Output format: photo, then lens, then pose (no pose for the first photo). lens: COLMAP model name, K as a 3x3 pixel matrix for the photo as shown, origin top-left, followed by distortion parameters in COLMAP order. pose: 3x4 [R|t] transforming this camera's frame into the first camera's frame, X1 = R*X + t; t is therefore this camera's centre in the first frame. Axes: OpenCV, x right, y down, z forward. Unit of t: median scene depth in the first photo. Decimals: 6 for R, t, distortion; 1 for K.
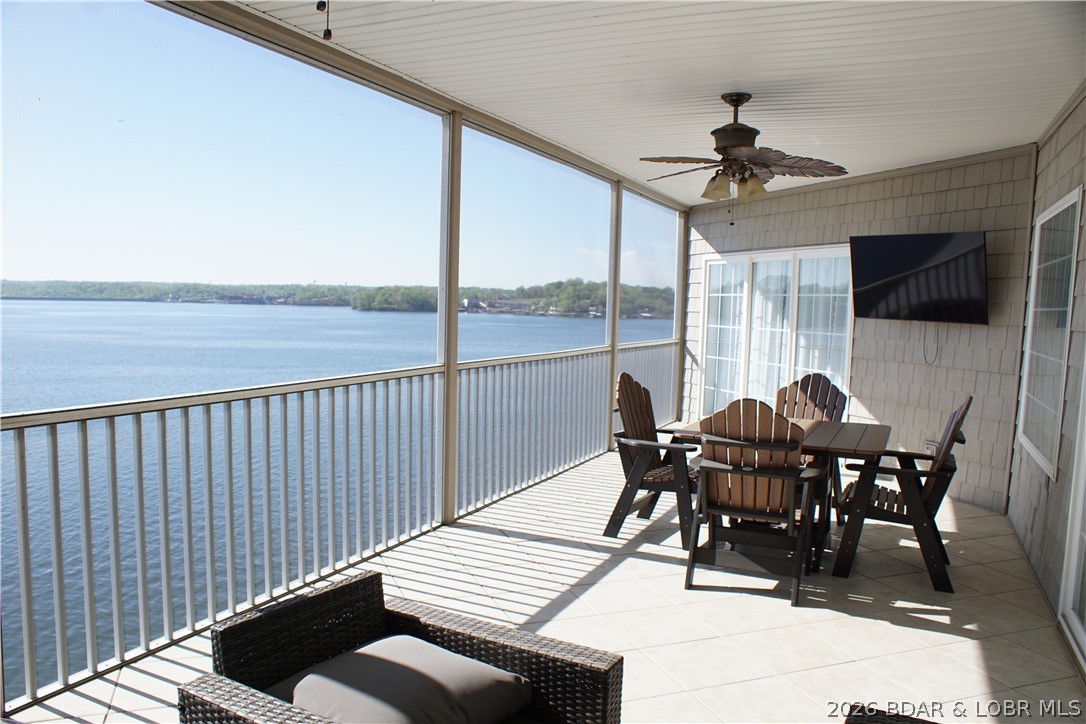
lens RADIAL K [[836.1, 0, 537.4], [0, 836.1, 373.1], [0, 0, 1]] dist [-0.162279, 0.142574]
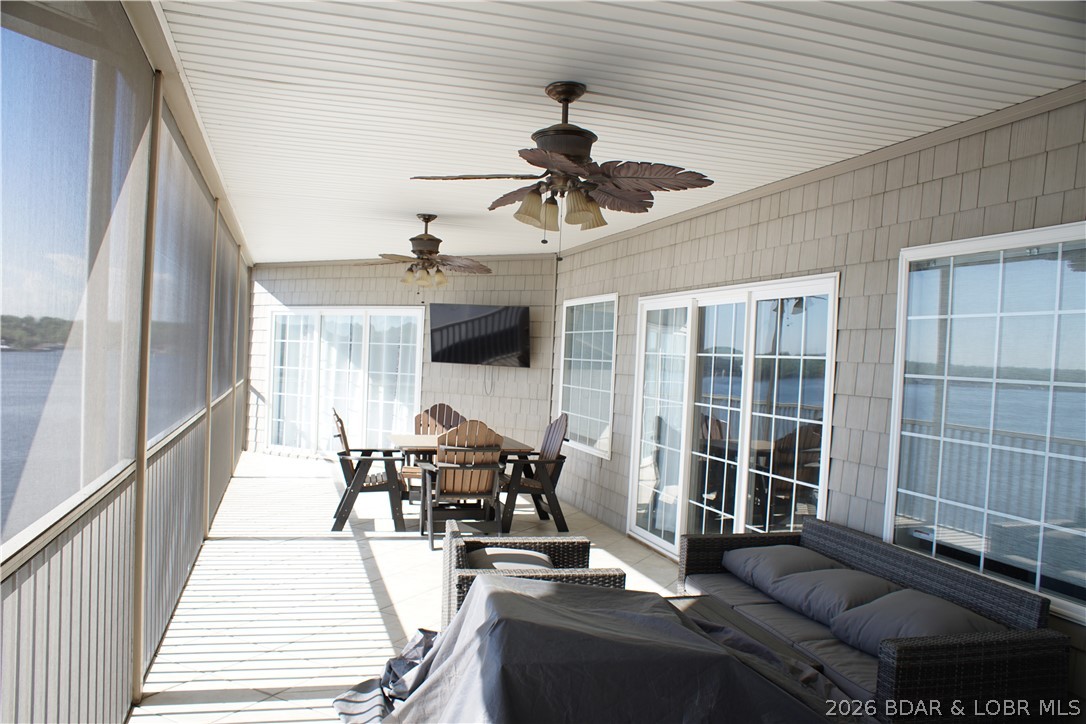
lens RADIAL K [[836.1, 0, 543.3], [0, 836.1, 360.2], [0, 0, 1]] dist [-0.162279, 0.142574]
pose [[0.737762, -0.000282, 0.675061, -0.465801], [0.037102, 0.998505, -0.040131, -0.009368], [-0.674040, 0.054653, 0.736670, -0.172752]]
